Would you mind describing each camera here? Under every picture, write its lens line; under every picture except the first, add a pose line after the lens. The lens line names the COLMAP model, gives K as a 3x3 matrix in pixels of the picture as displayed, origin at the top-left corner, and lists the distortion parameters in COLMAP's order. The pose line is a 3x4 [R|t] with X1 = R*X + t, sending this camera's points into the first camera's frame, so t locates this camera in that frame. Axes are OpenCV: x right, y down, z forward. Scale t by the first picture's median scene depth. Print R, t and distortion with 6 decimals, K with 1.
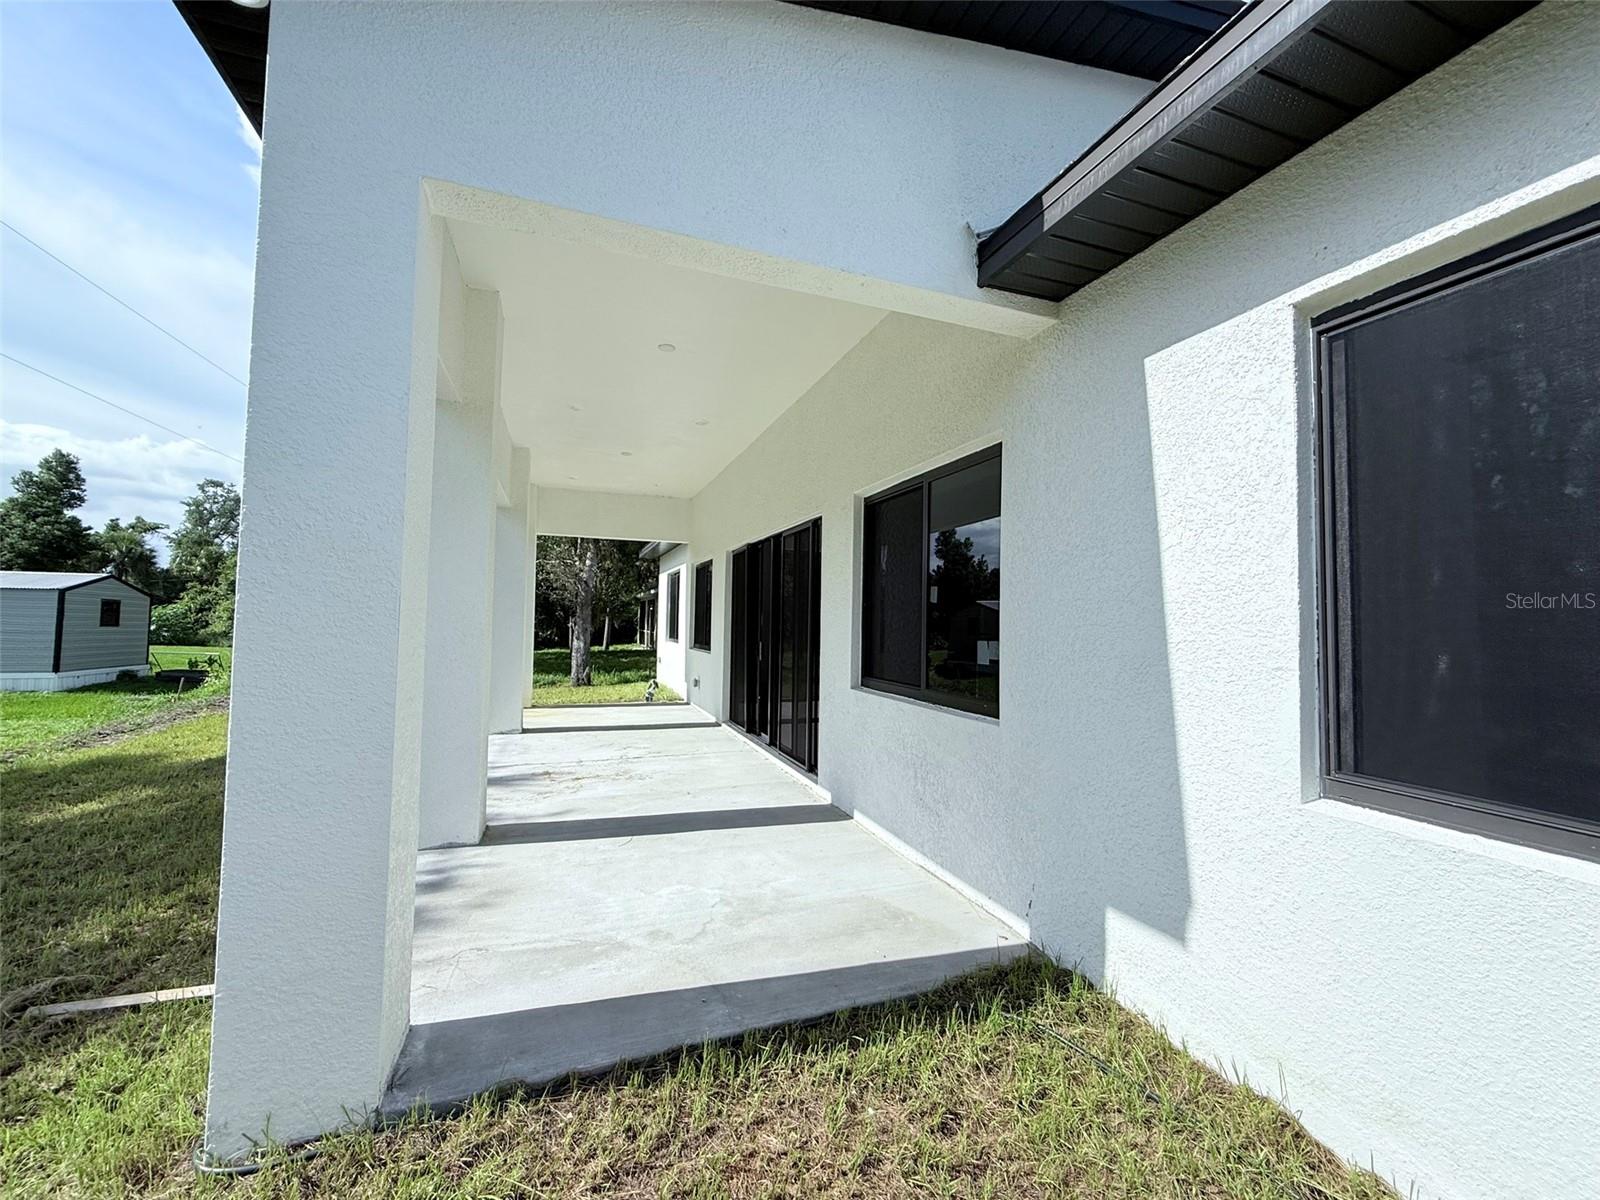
lens RADIAL K [[636.2, 0, 798.3], [0, 636.2, 594.9], [0, 0, 1]] dist [0.000180, 0.000341]
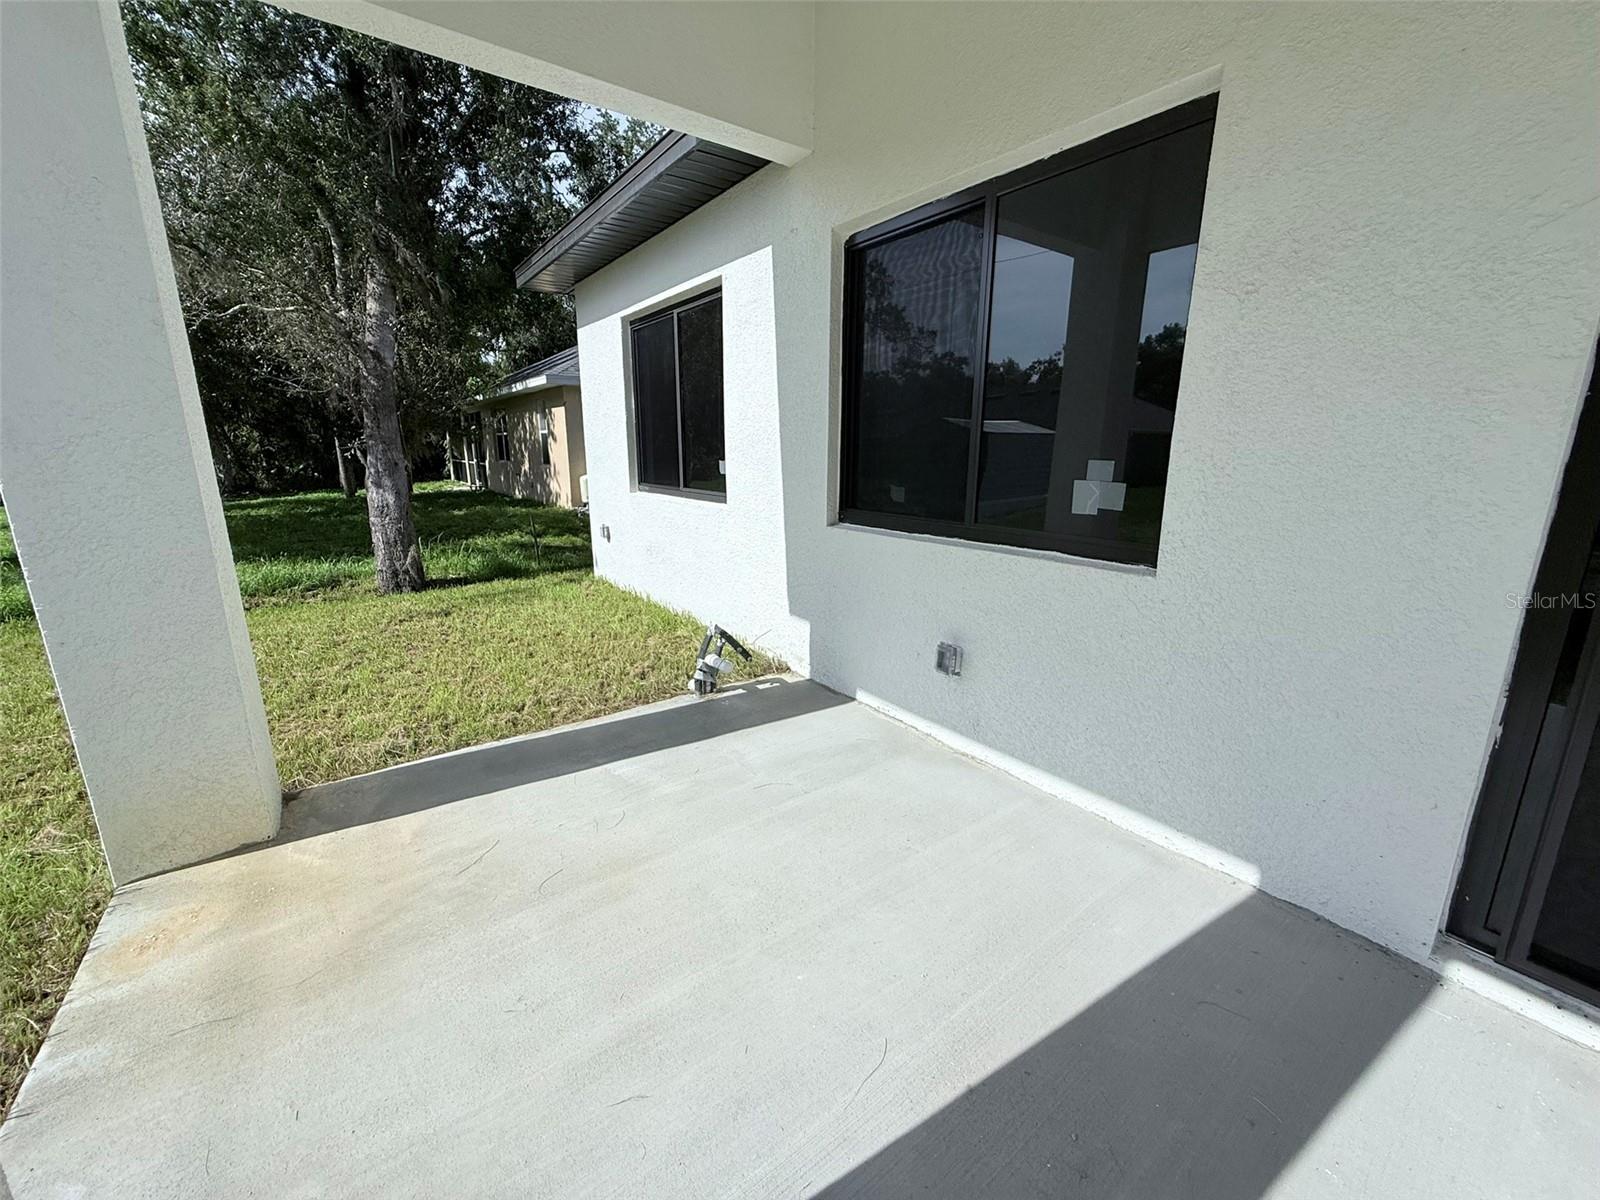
lens RADIAL K [[636.2, 0, 799.7], [0, 636.2, 593.1], [0, 0, 1]] dist [0.000180, 0.000341]
pose [[0.961097, -0.074592, 0.265947, -0.564309], [0.000818, 0.963610, 0.267312, 0.067817], [-0.276209, -0.256696, 0.926184, 1.463228]]
